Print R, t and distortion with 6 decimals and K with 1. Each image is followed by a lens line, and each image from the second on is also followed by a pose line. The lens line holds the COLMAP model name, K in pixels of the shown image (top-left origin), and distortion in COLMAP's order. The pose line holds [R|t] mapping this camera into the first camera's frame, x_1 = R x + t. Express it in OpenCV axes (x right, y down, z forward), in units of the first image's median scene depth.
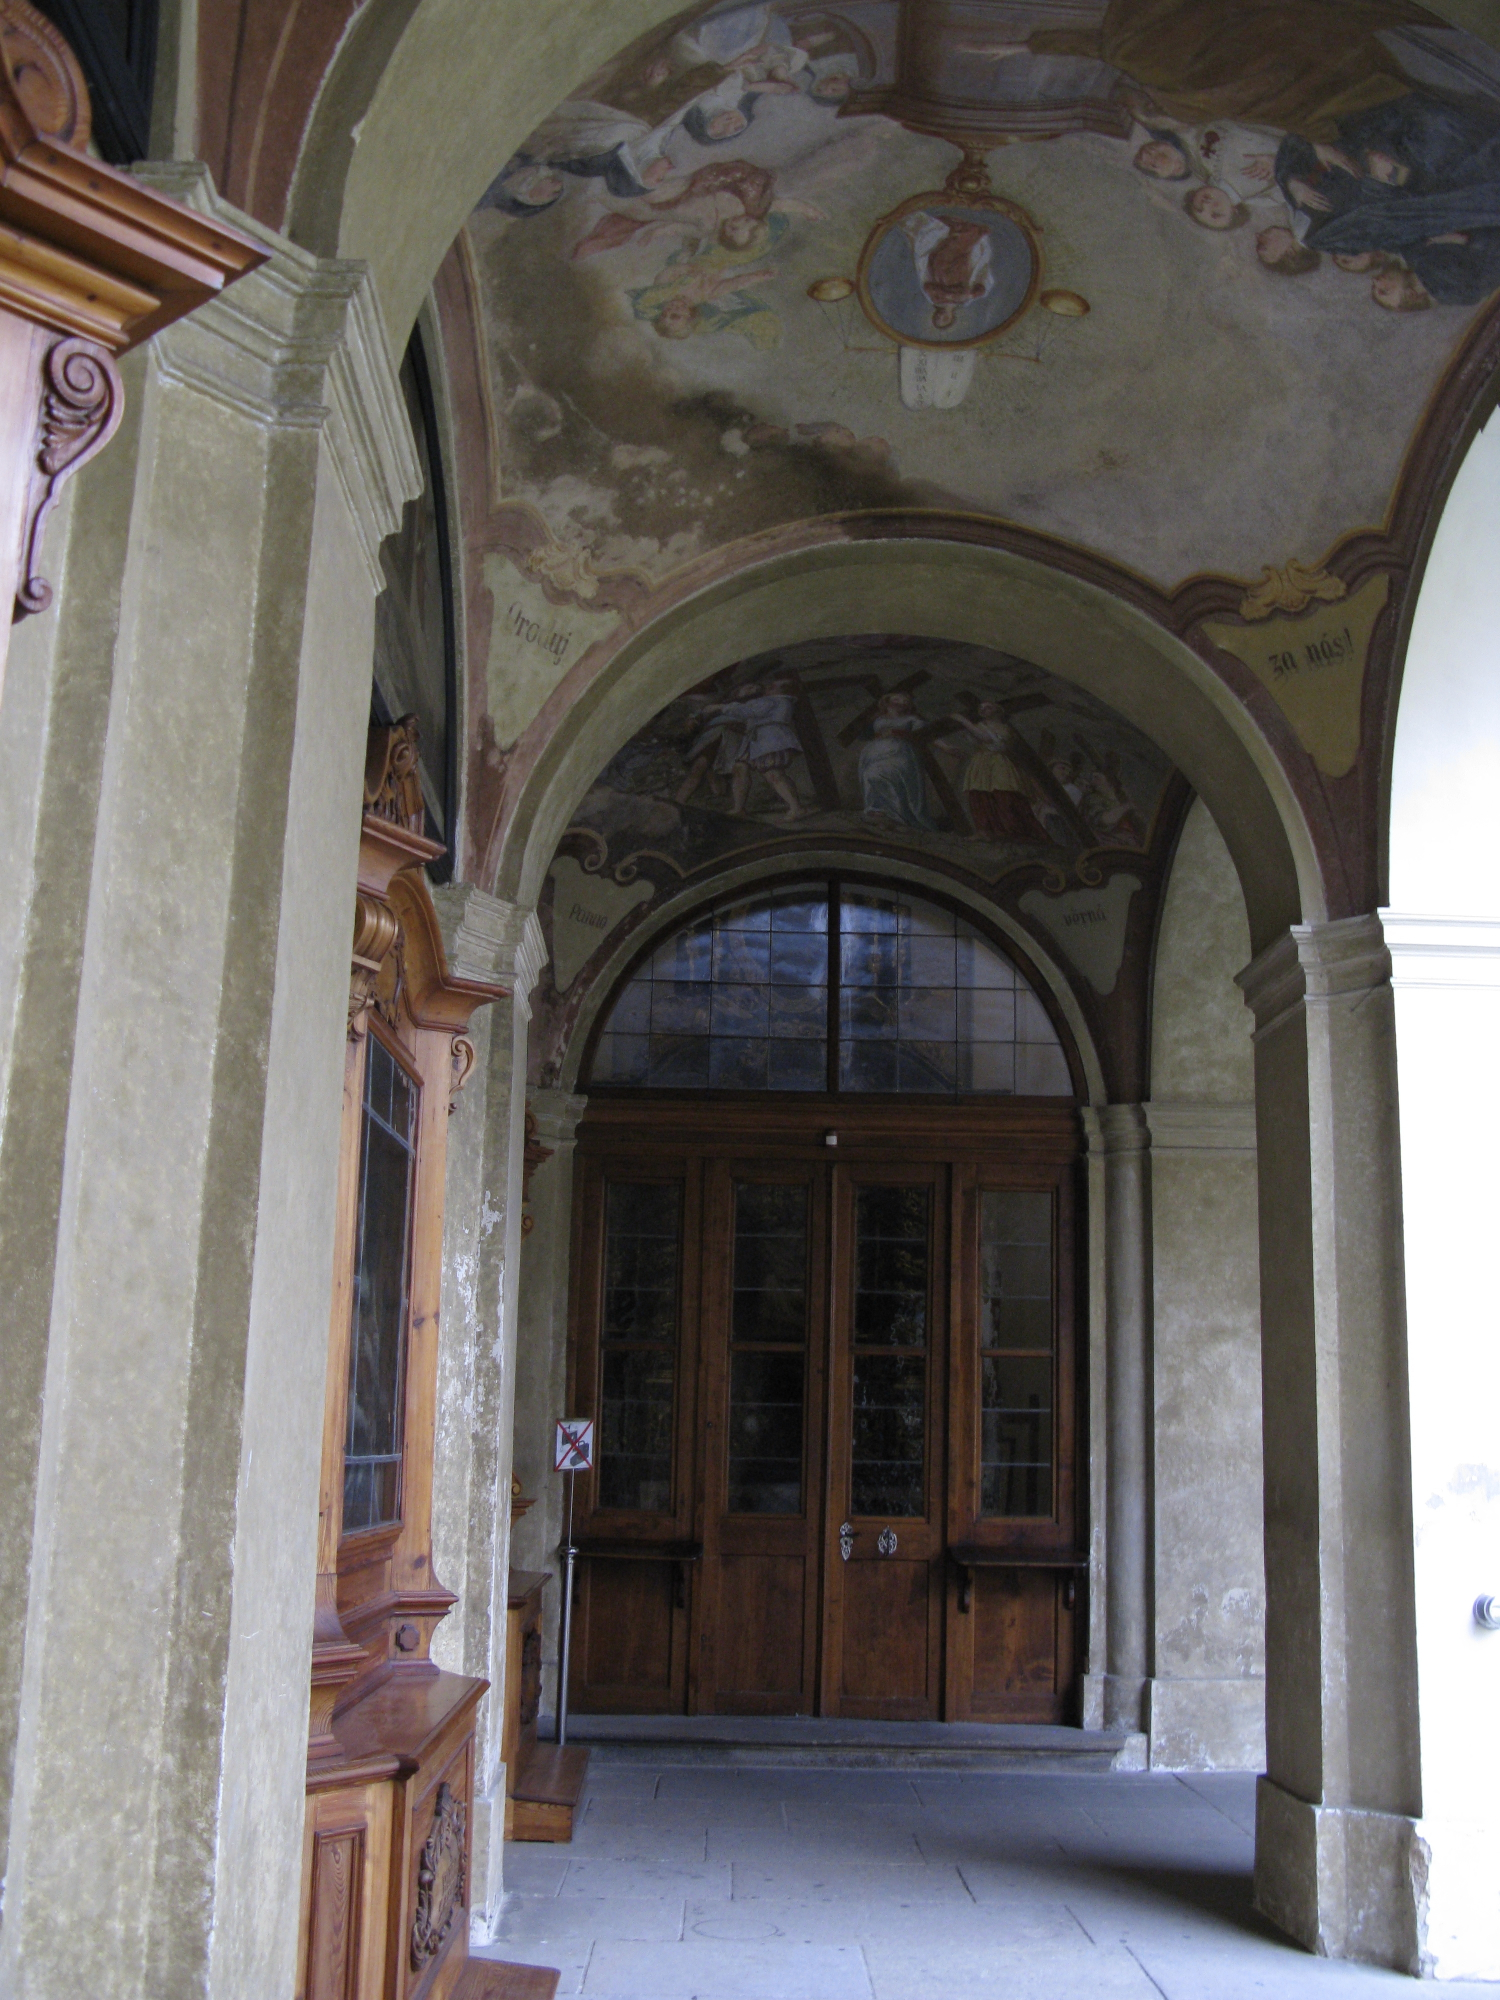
lens RADIAL K [[2122.6, 0, 776.6], [0, 2122.6, 969.3], [0, 0, 1]] dist [-0.199784, 0.254695]
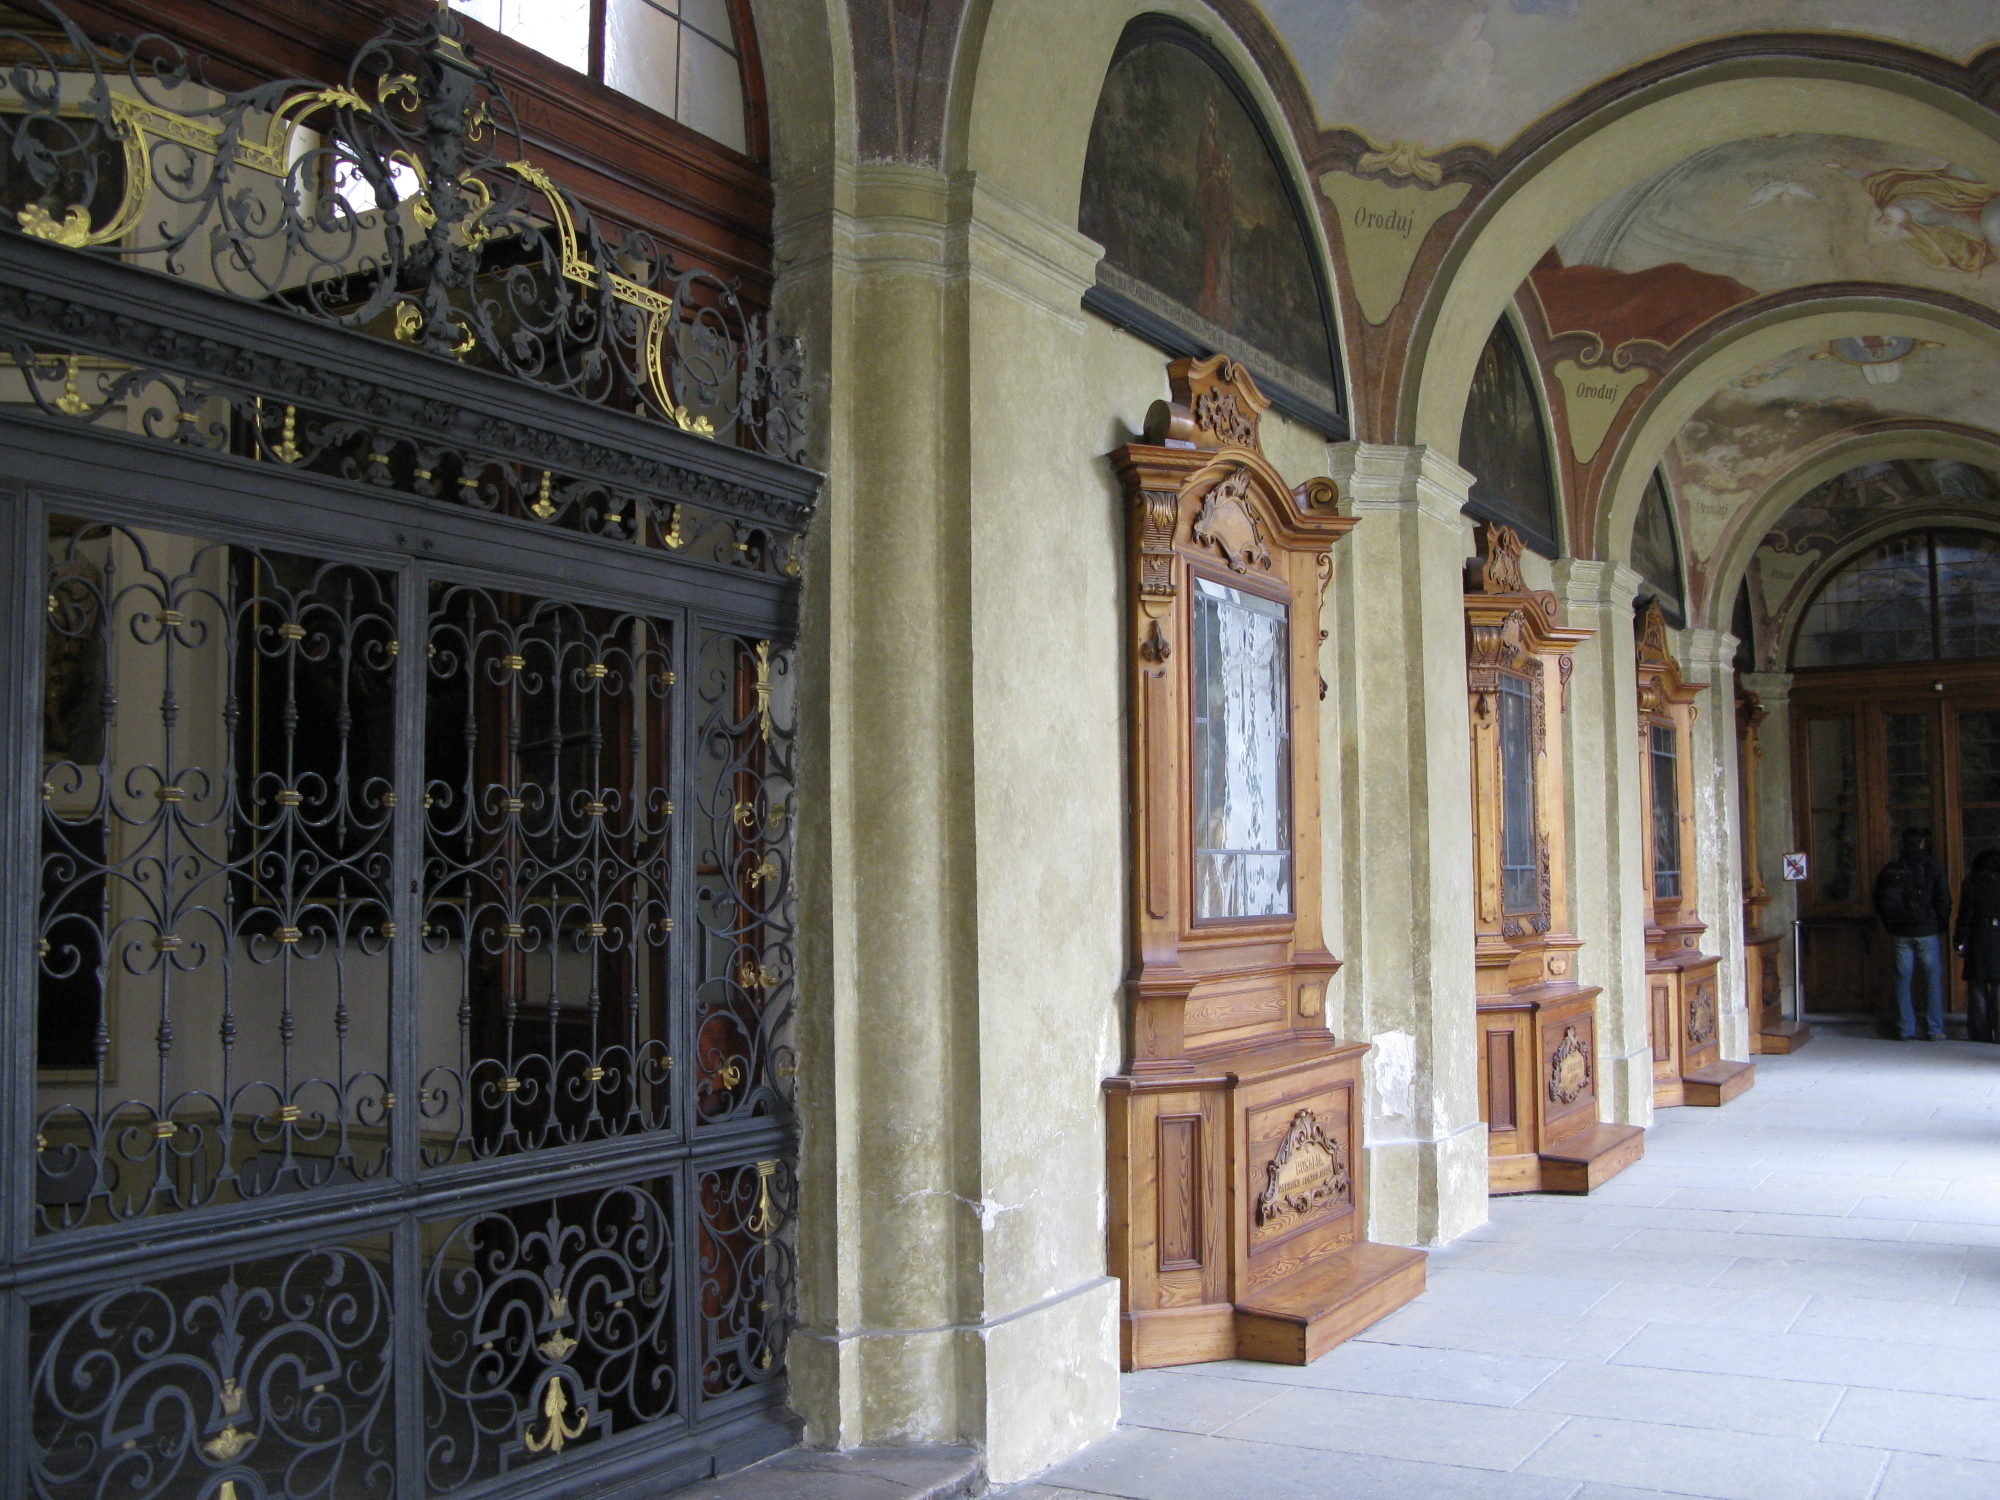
lens RADIAL K [[2122.6, 0, 997.4], [0, 2122.6, 742.9], [0, 0, 1]] dist [-0.199784, 0.254695]
pose [[0.860708, -0.069467, -0.504337, 0.328045], [0.144712, 0.983166, 0.111547, -0.272716], [0.488099, -0.168993, 0.856272, -1.297872]]
